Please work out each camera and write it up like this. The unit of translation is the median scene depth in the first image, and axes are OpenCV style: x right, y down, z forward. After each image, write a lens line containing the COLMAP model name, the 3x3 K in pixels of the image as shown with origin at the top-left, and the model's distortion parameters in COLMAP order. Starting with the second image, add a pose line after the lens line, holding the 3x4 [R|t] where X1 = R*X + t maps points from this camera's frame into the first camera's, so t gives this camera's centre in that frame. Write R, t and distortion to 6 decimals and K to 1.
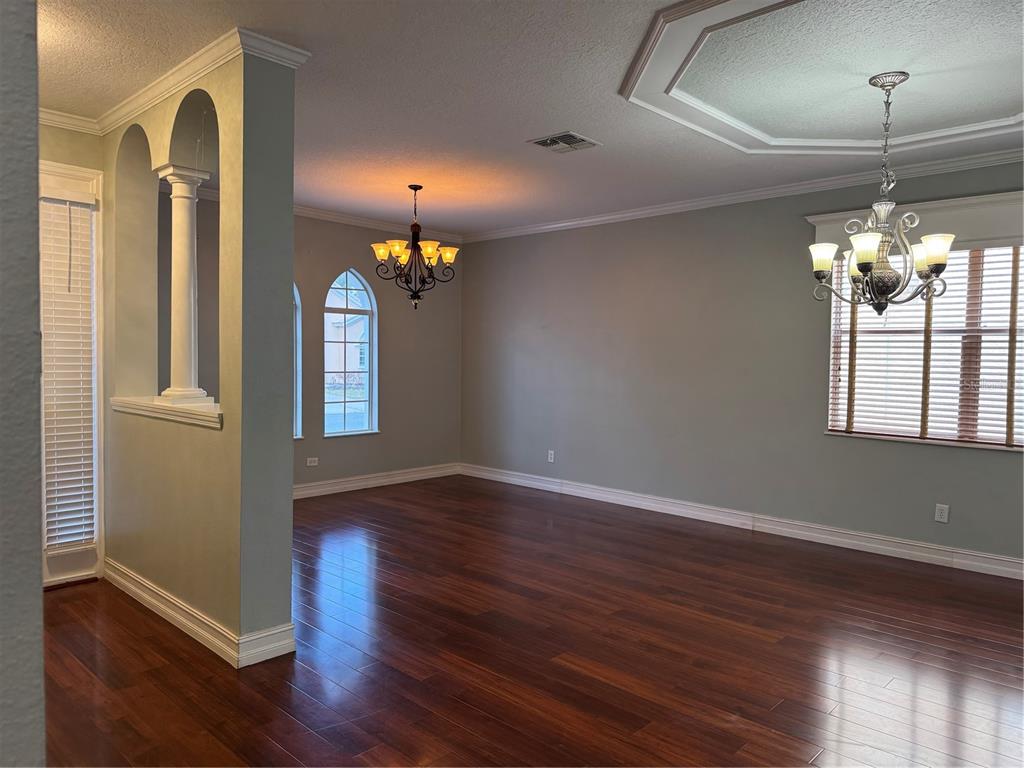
lens RADIAL K [[646.9, 0, 512.0], [0, 646.9, 384.0], [0, 0, 1]] dist [-0.083482, 0.001734]
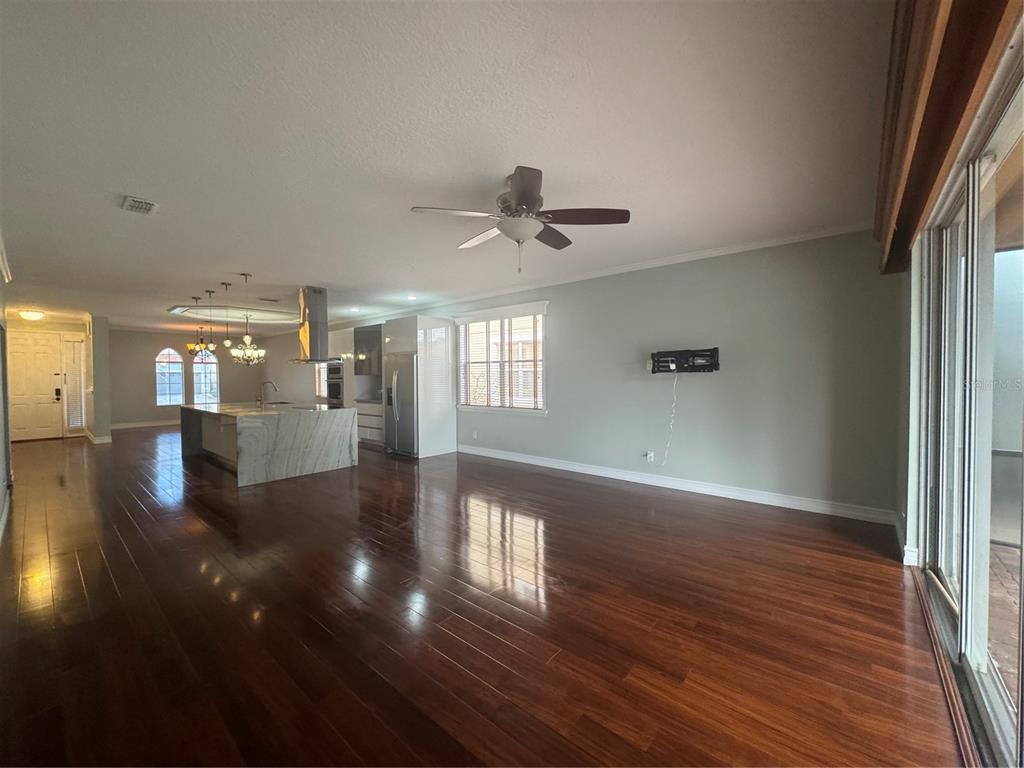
lens RADIAL K [[413.5, 0, 512.0], [0, 413.5, 384.0], [0, 0, 1]] dist [-0.011341, 0.000055]
pose [[0.997036, -0.023326, 0.073310, 0.704778], [0.024889, 0.999480, -0.020480, 0.039229], [-0.072794, 0.022244, 0.997099, -0.676992]]
